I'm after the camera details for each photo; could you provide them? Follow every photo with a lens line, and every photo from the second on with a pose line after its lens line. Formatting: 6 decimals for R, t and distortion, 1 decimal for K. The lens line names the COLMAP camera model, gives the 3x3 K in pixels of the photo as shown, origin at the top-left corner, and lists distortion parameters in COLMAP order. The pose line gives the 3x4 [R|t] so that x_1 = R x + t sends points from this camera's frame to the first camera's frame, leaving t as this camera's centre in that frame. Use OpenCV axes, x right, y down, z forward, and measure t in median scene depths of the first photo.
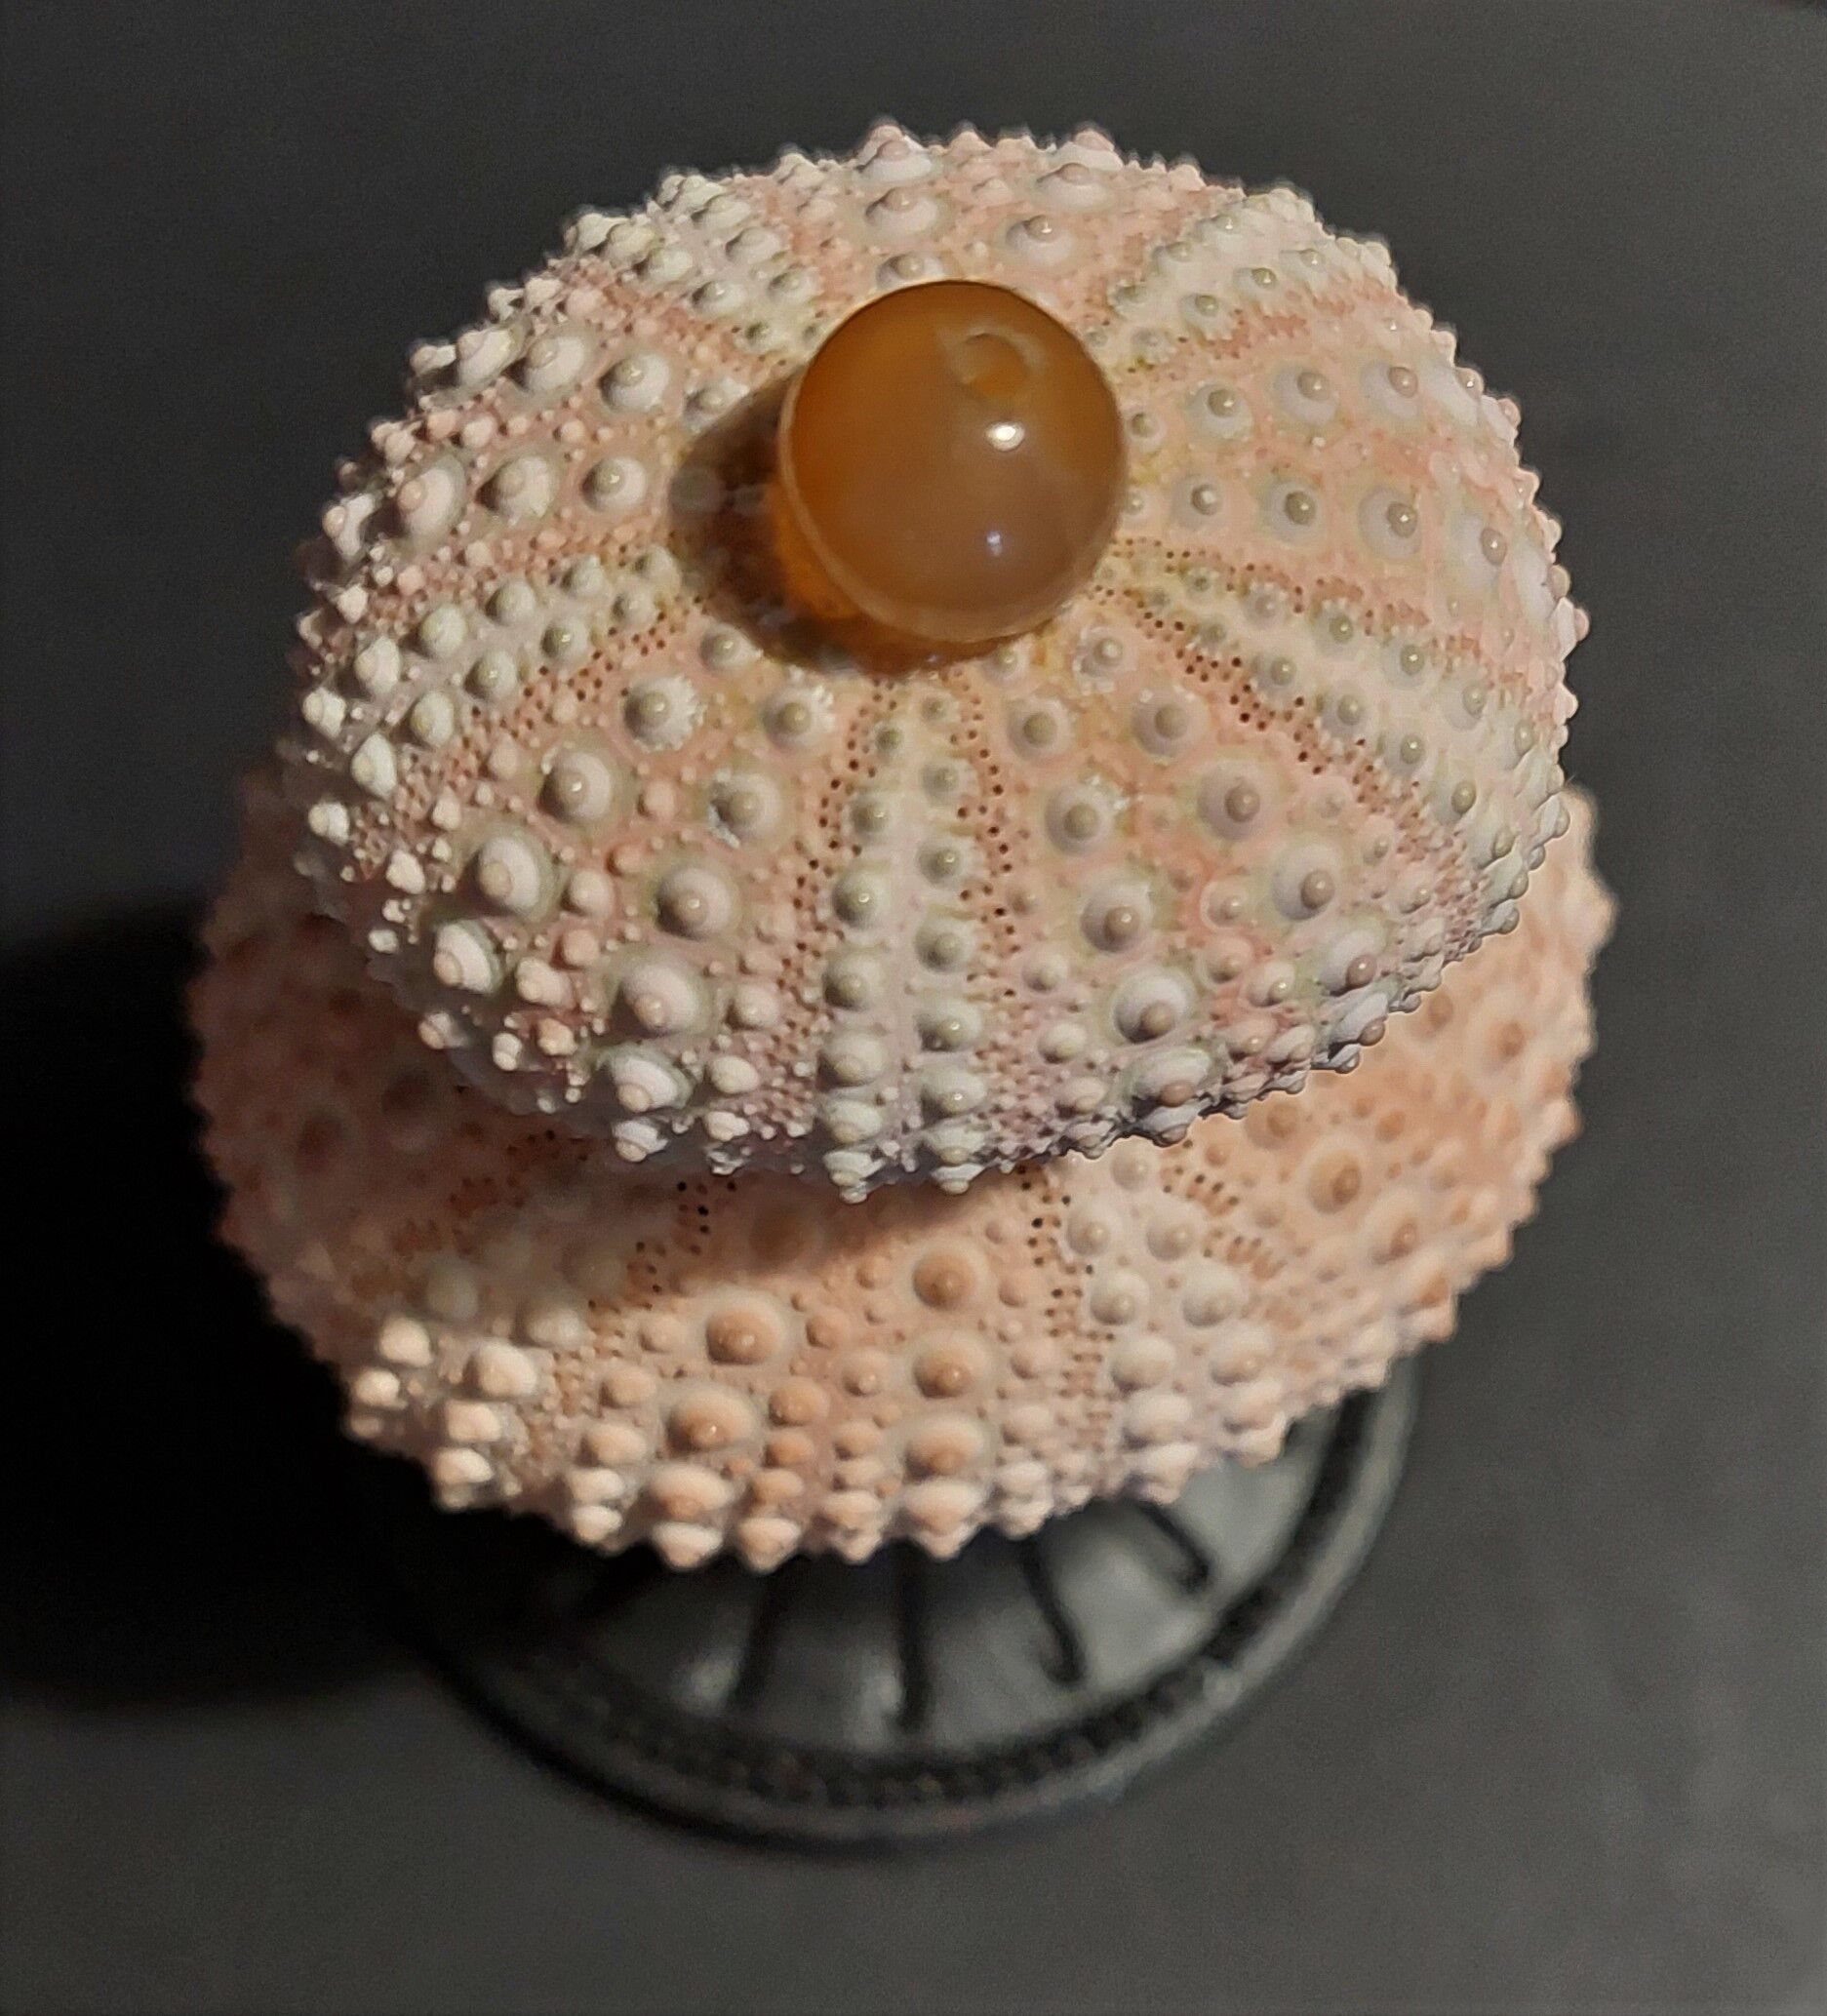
lens RADIAL K [[3042.9, 0, 906.6], [0, 3042.9, 1011.5], [0, 0, 1]] dist [-0.150761, 0.000000]
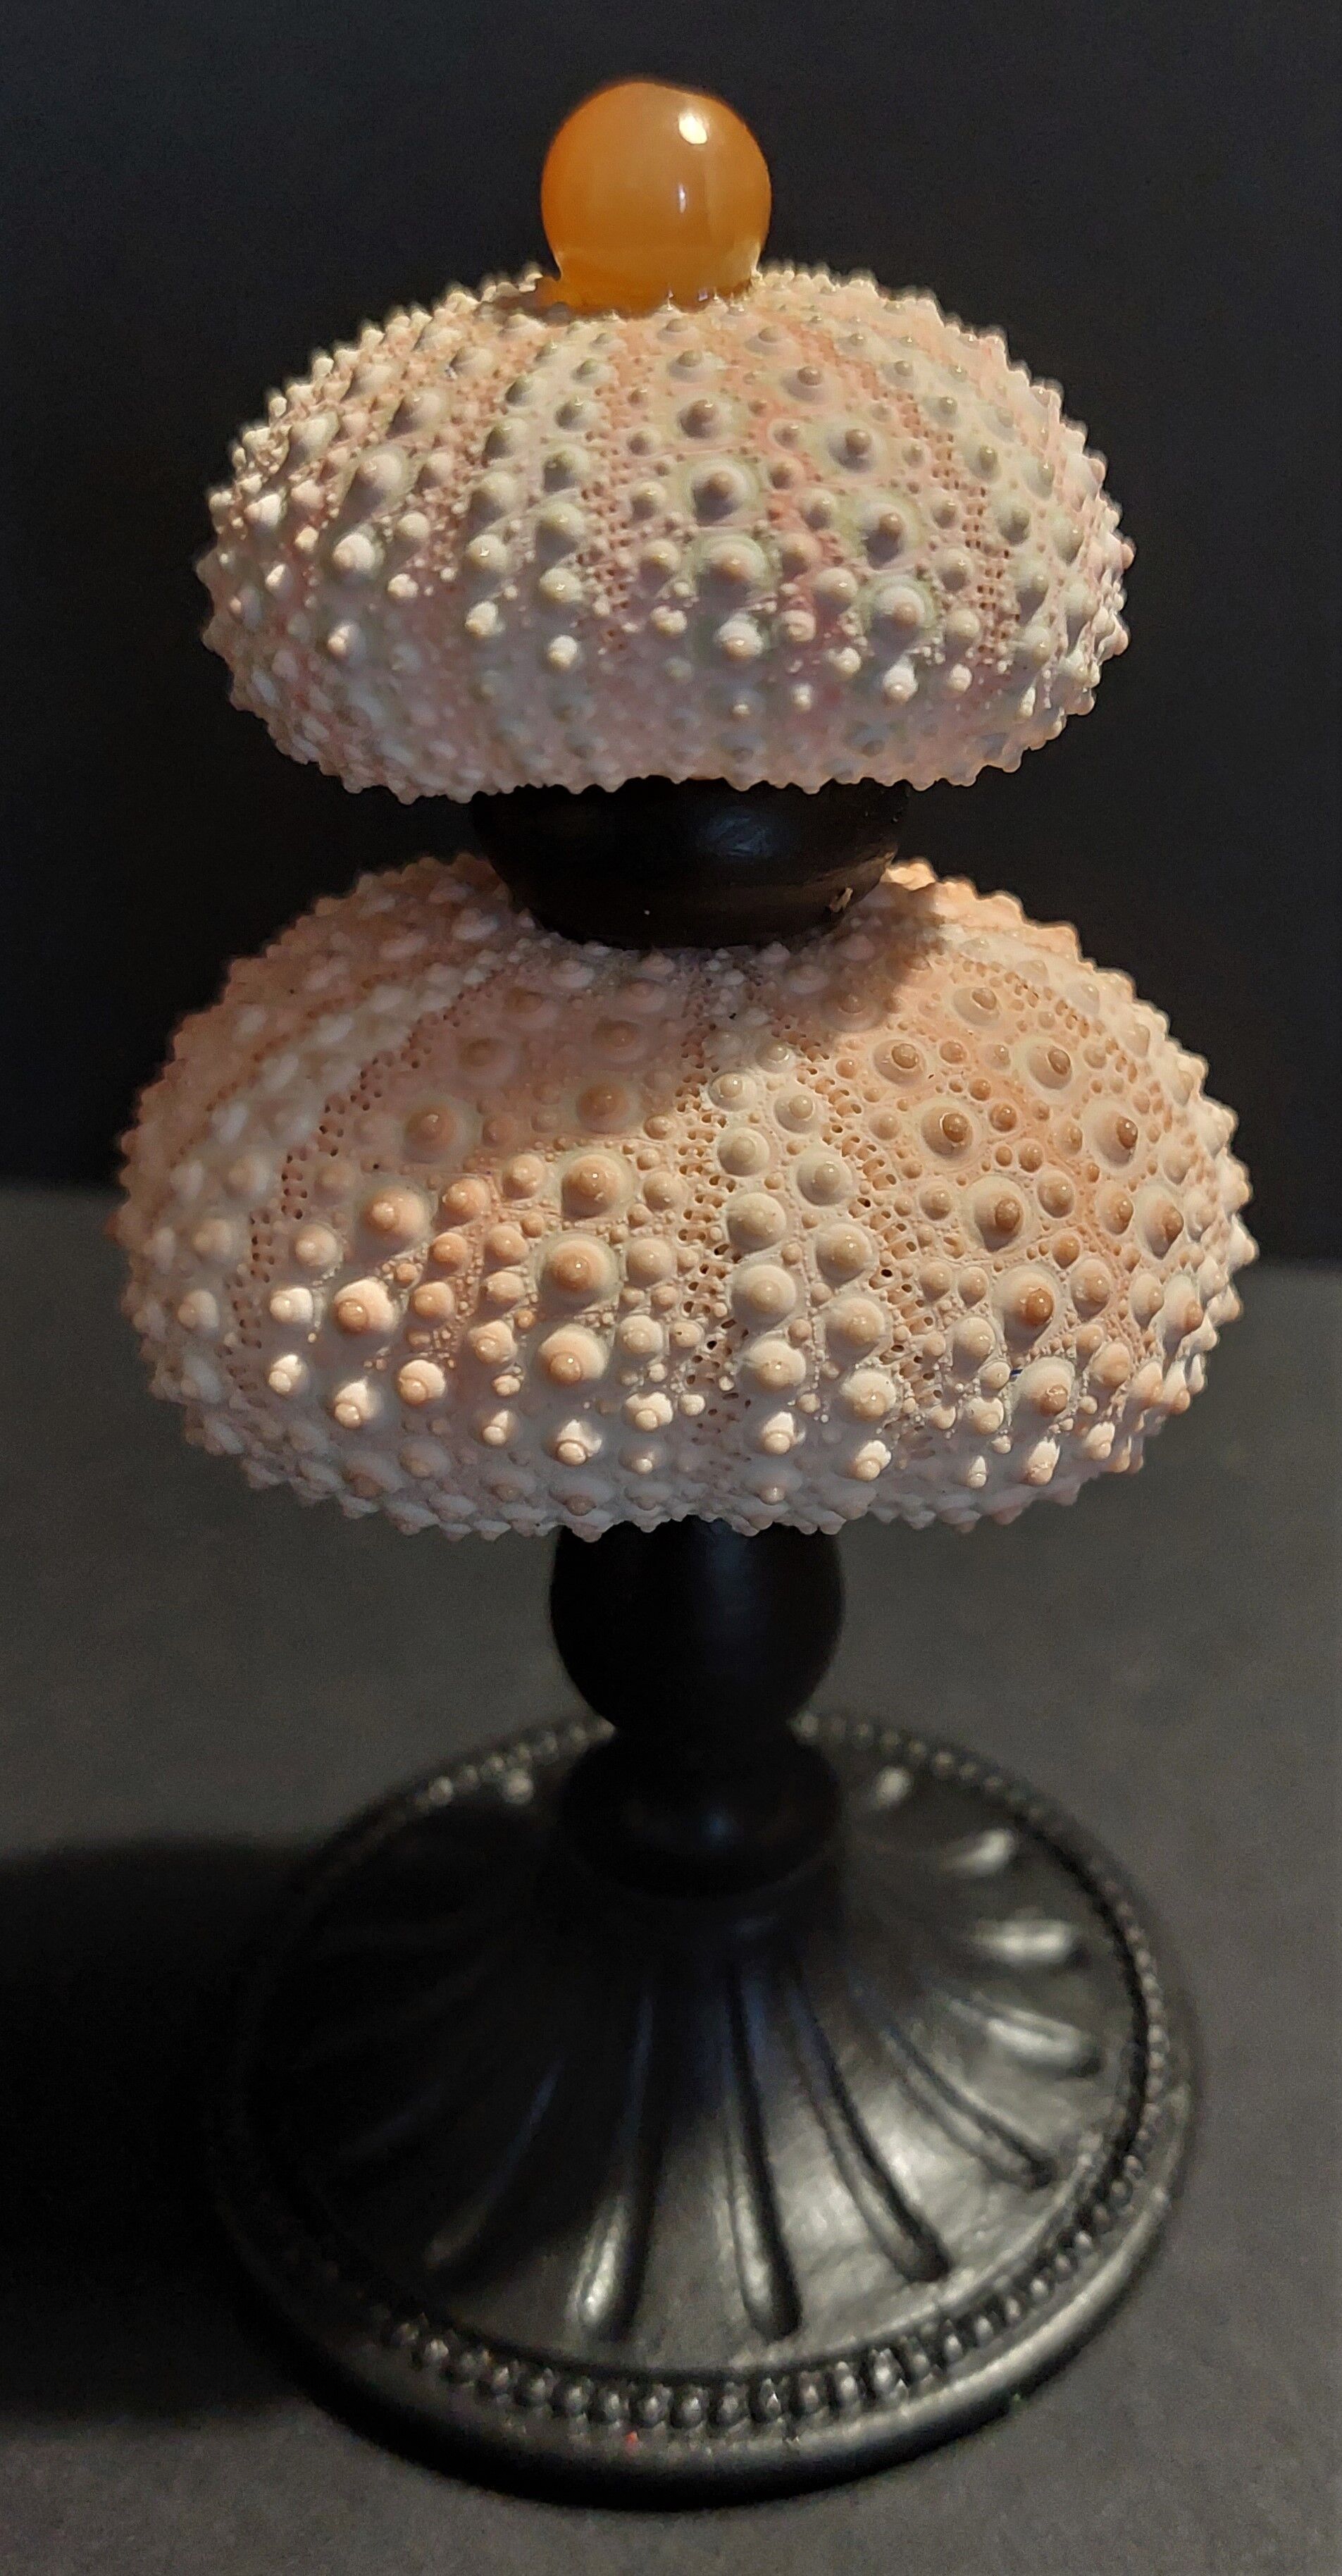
lens RADIAL K [[1972.8, 0, 693.4], [0, 1972.8, 1285.5], [0, 0, 1]] dist [-0.037848, 0.010935]
pose [[0.966117, 0.100886, -0.237569, 0.241421], [-0.230987, 0.748646, -0.621429, 0.623659], [0.115162, 0.655249, 0.746584, 0.461891]]
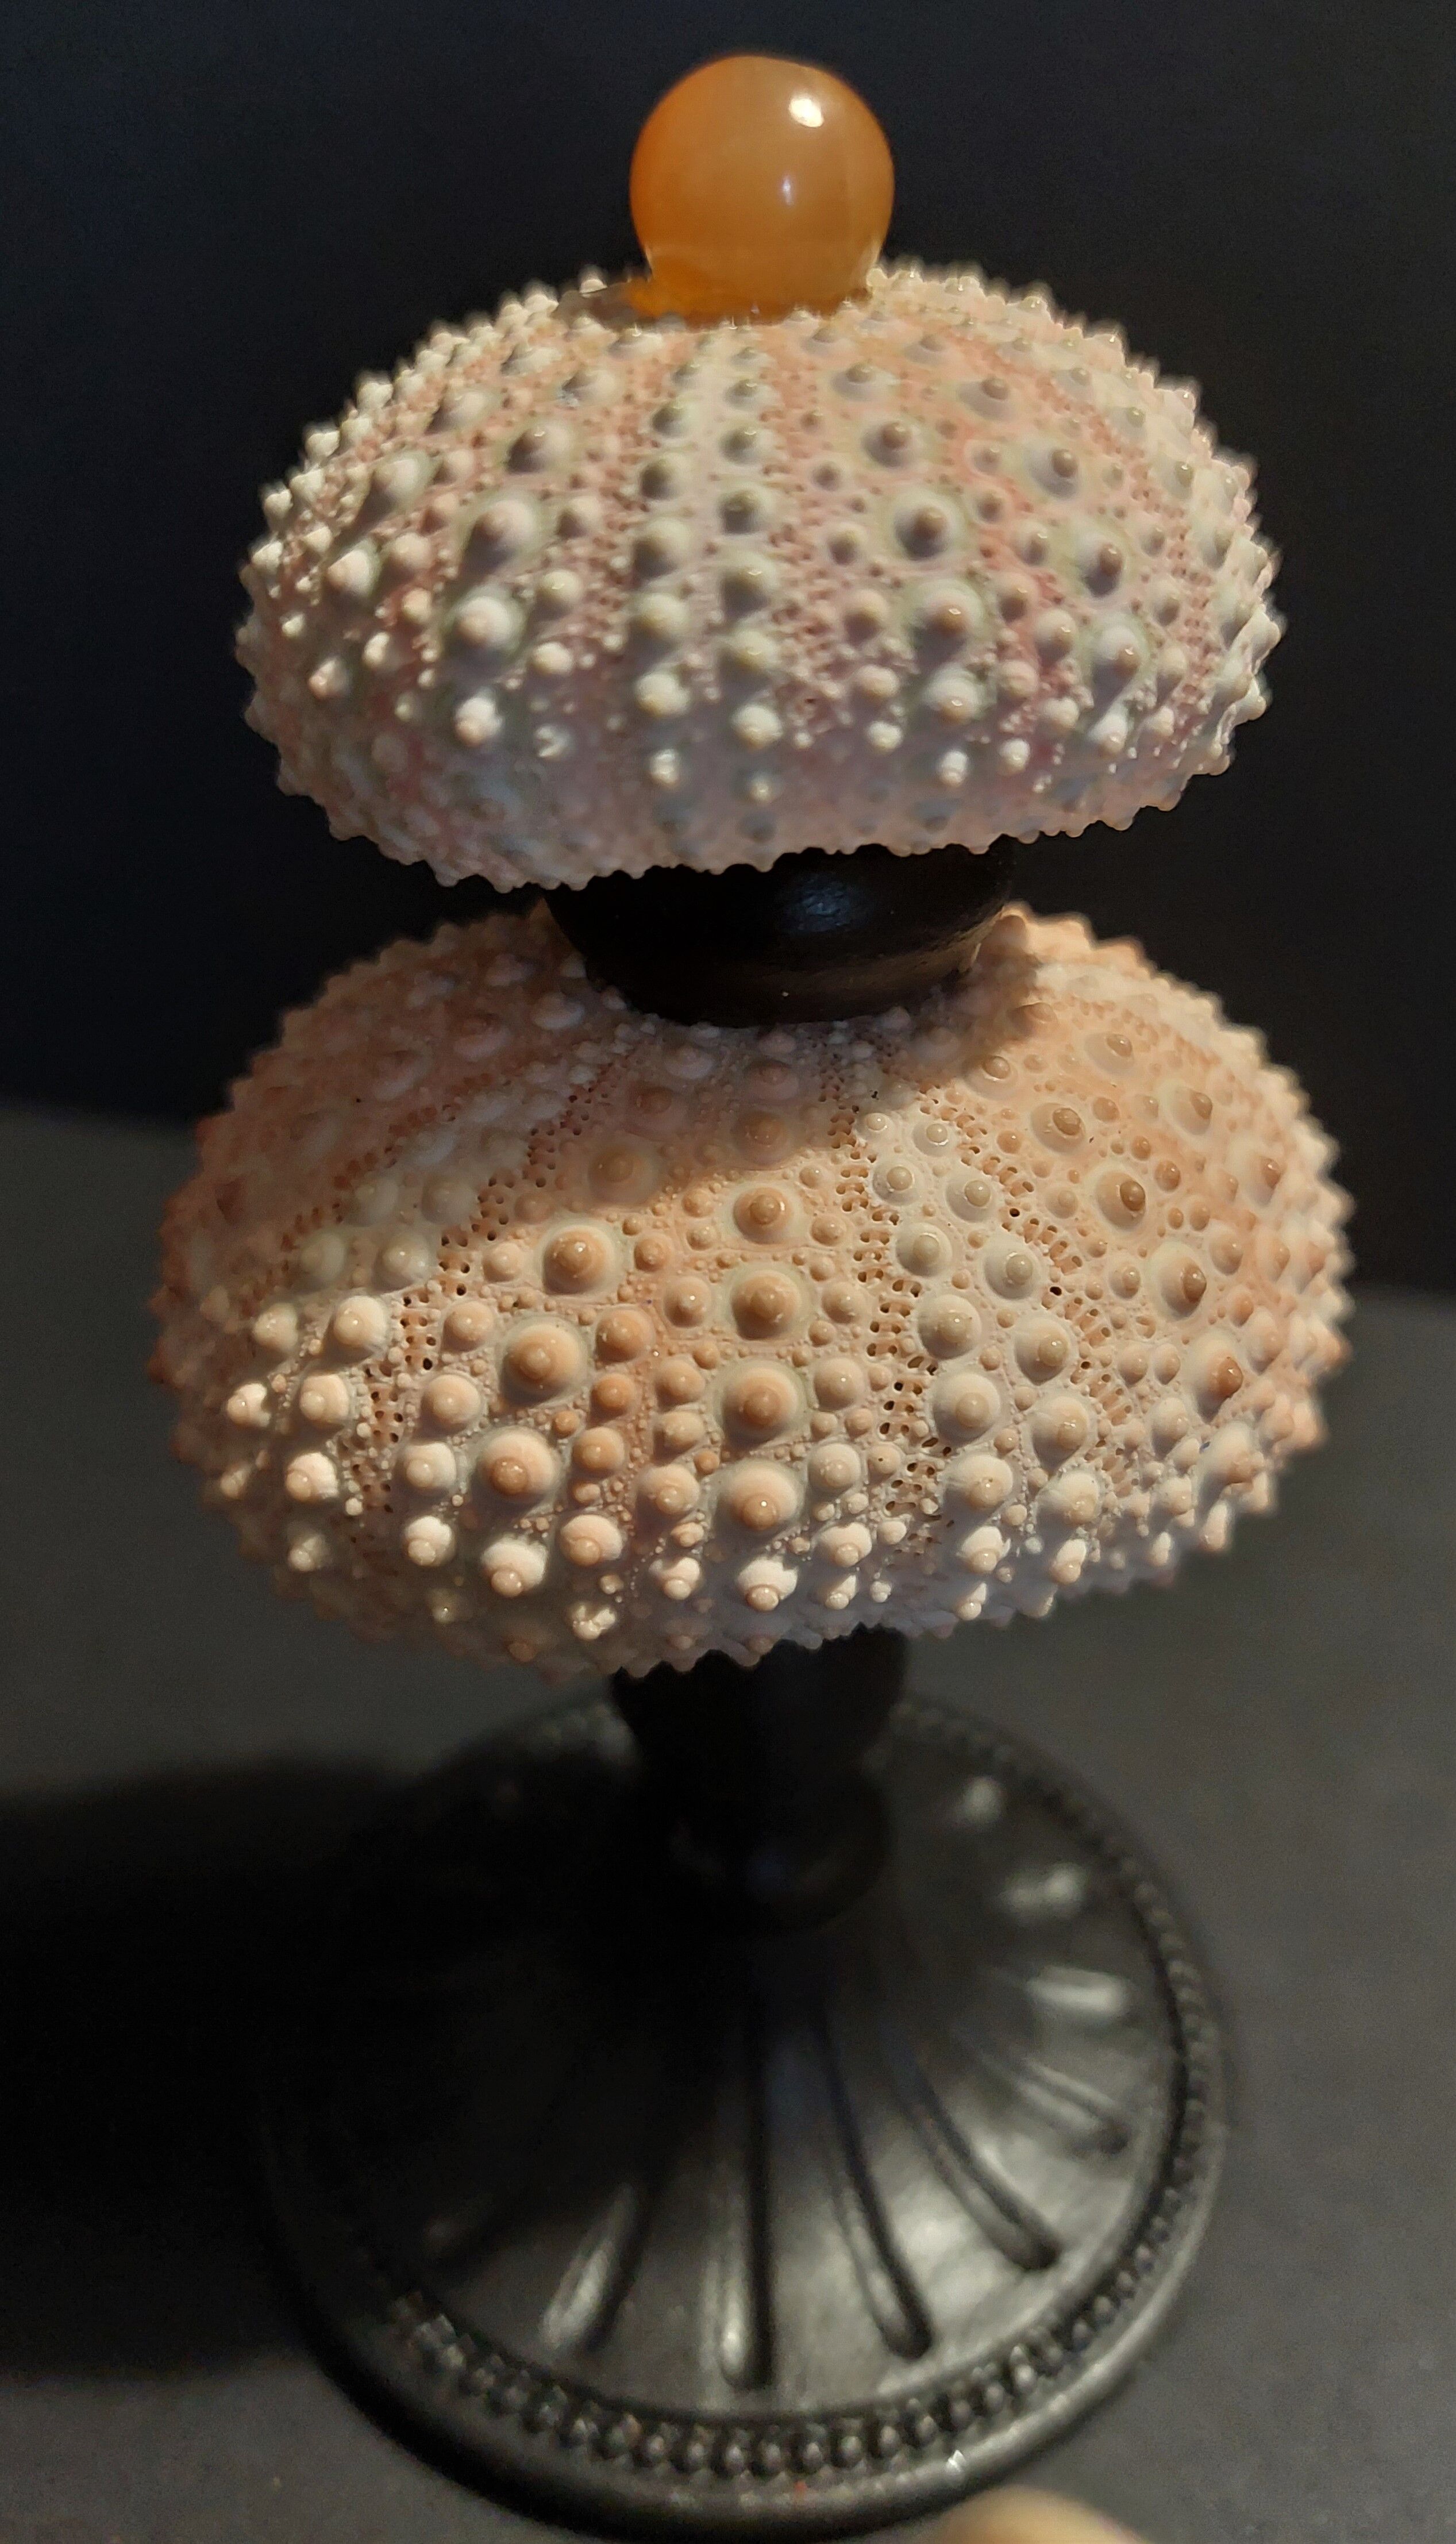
lens RADIAL K [[1730.8, 0, 624.0], [0, 1730.8, 1211.6], [0, 0, 1]] dist [-0.012603, -0.025092]
pose [[0.993527, 0.006685, -0.113403, 0.033464], [-0.076853, 0.774694, -0.627649, 0.484457], [0.083657, 0.632302, 0.770192, 0.513420]]
